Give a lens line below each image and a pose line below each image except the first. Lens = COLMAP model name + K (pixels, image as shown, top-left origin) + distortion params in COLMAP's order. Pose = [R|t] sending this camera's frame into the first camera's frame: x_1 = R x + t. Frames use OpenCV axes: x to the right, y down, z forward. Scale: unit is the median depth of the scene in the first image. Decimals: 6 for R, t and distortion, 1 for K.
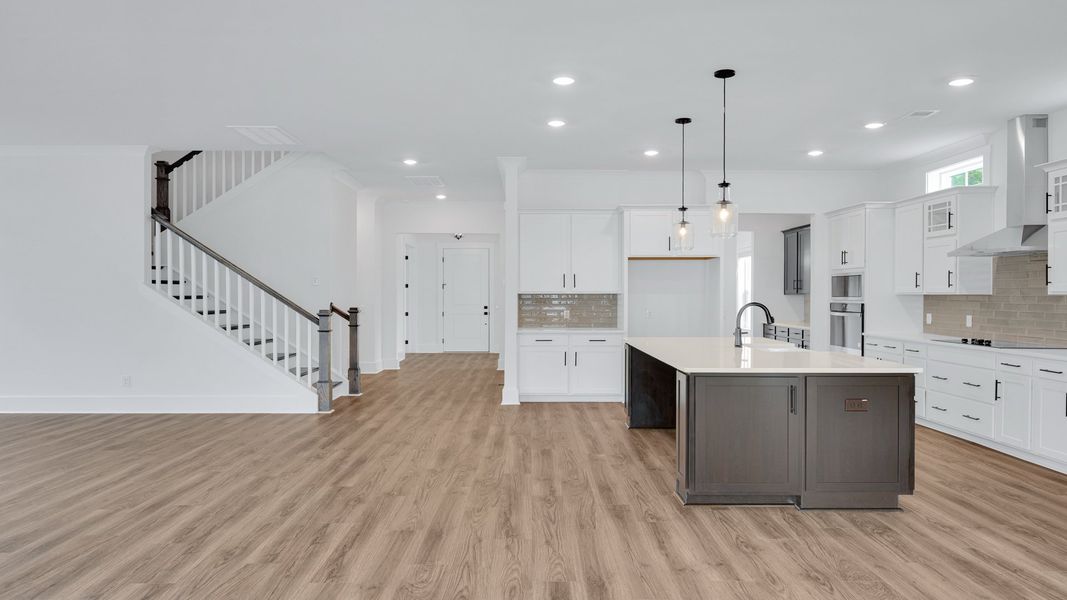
lens RADIAL K [[723.4, 0, 533.0], [0, 723.4, 297.7], [0, 0, 1]] dist [-0.008344, -0.000124]
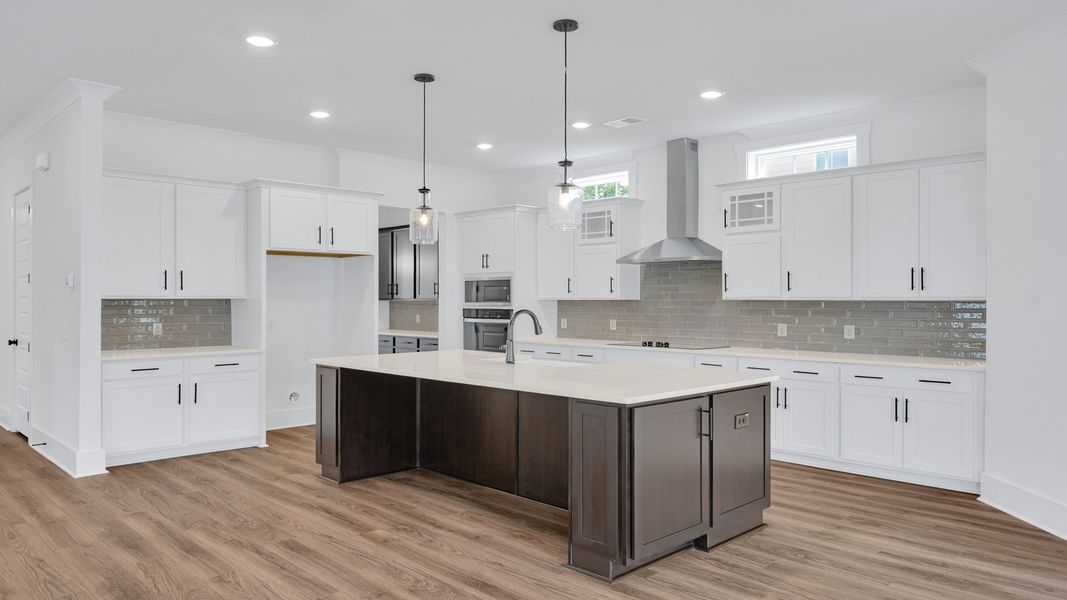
lens RADIAL K [[723.4, 0, 534.0], [0, 723.4, 303.6], [0, 0, 1]] dist [-0.008344, -0.000124]
pose [[0.709007, -0.004175, 0.705189, -0.240611], [0.003781, 0.999991, 0.002118, -0.001595], [-0.705192, 0.001164, 0.709016, 0.338731]]
